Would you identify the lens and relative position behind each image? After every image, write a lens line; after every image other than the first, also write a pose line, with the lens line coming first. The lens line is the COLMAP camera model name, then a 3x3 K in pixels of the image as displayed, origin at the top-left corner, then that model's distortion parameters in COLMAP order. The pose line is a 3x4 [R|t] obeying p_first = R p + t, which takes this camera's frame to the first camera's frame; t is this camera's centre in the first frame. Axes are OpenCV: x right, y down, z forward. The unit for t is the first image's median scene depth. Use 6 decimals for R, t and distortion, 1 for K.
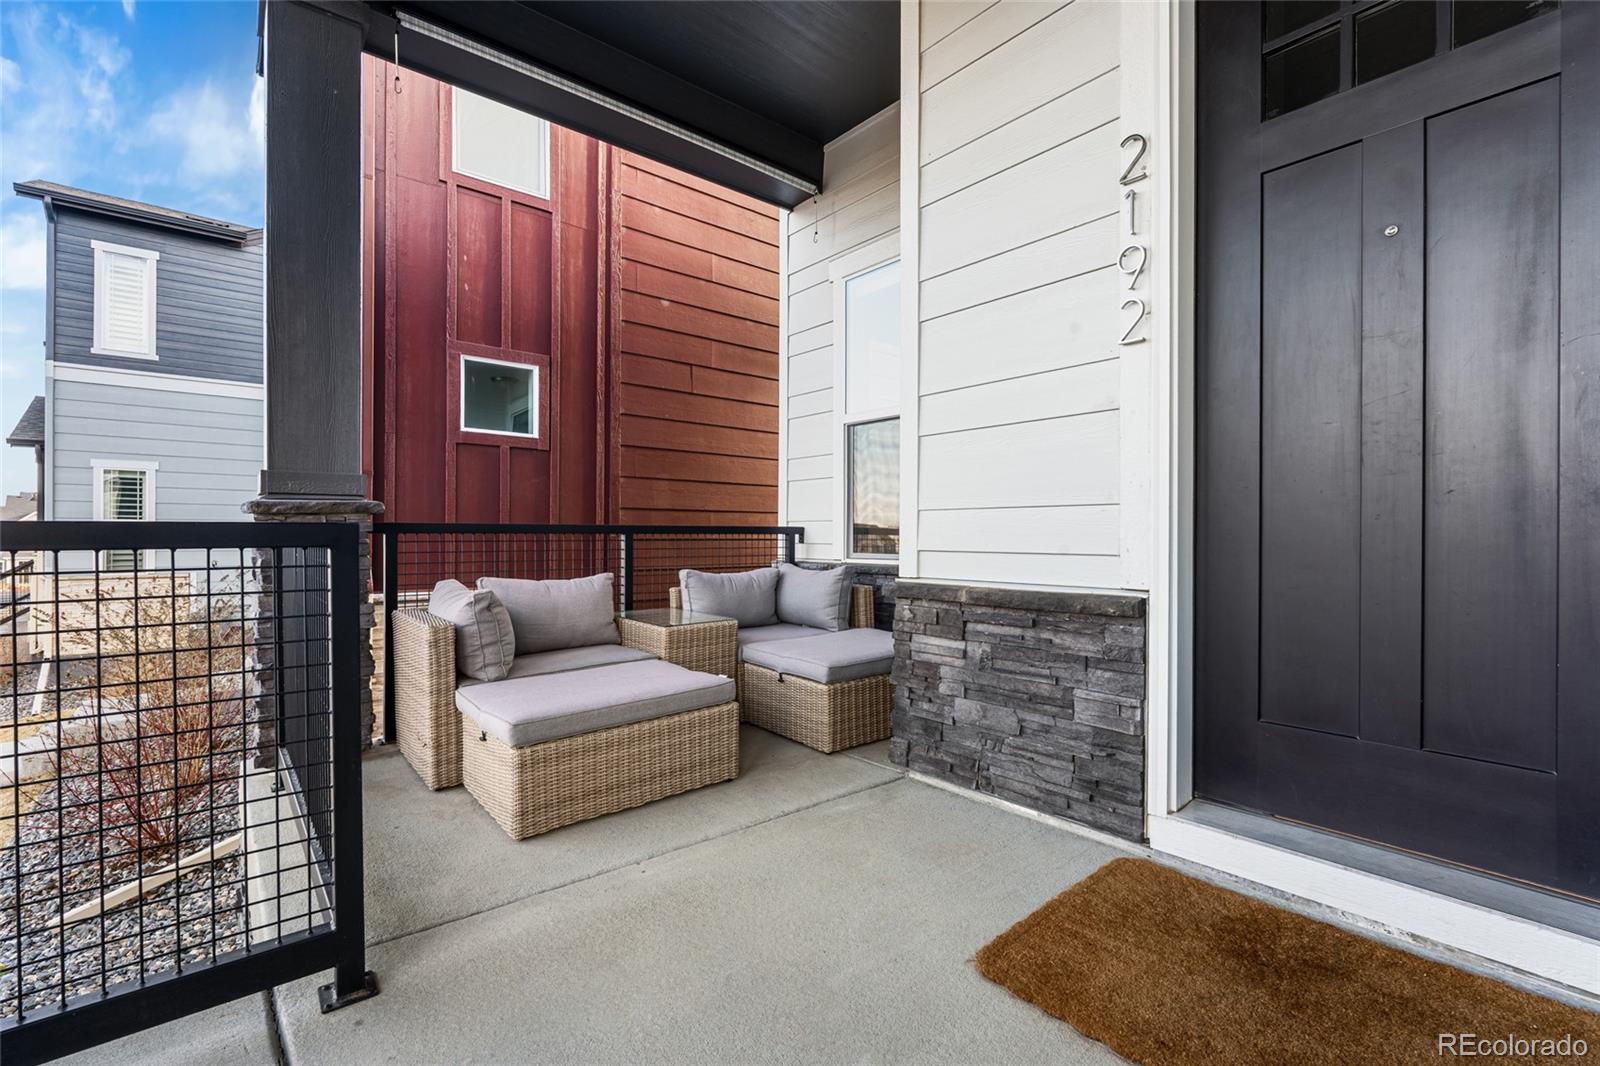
lens RADIAL K [[715.0, 0, 793.7], [0, 715.0, 535.3], [0, 0, 1]] dist [0.000394, 0.000140]
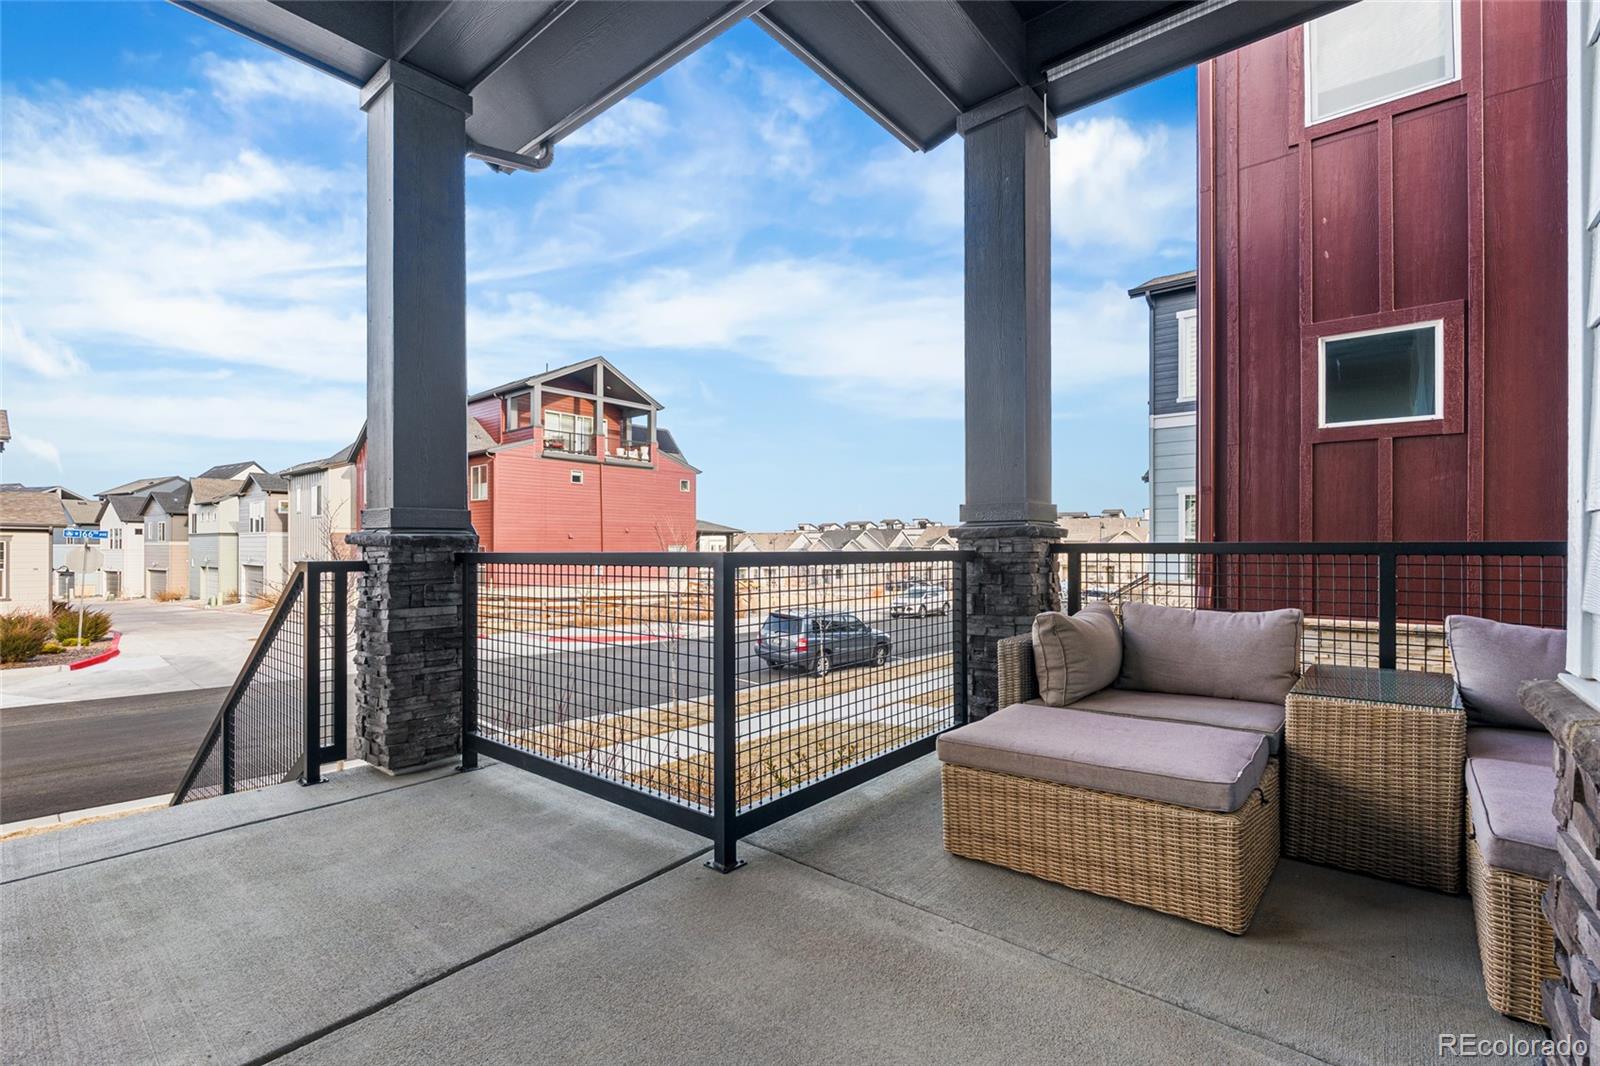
lens RADIAL K [[715.0, 0, 793.7], [0, 715.0, 535.3], [0, 0, 1]] dist [0.000394, 0.000140]
pose [[0.181635, -0.016663, -0.983225, 0.244694], [0.001193, 0.999859, -0.016724, -0.007187], [0.983365, 0.001865, 0.181630, 0.240724]]
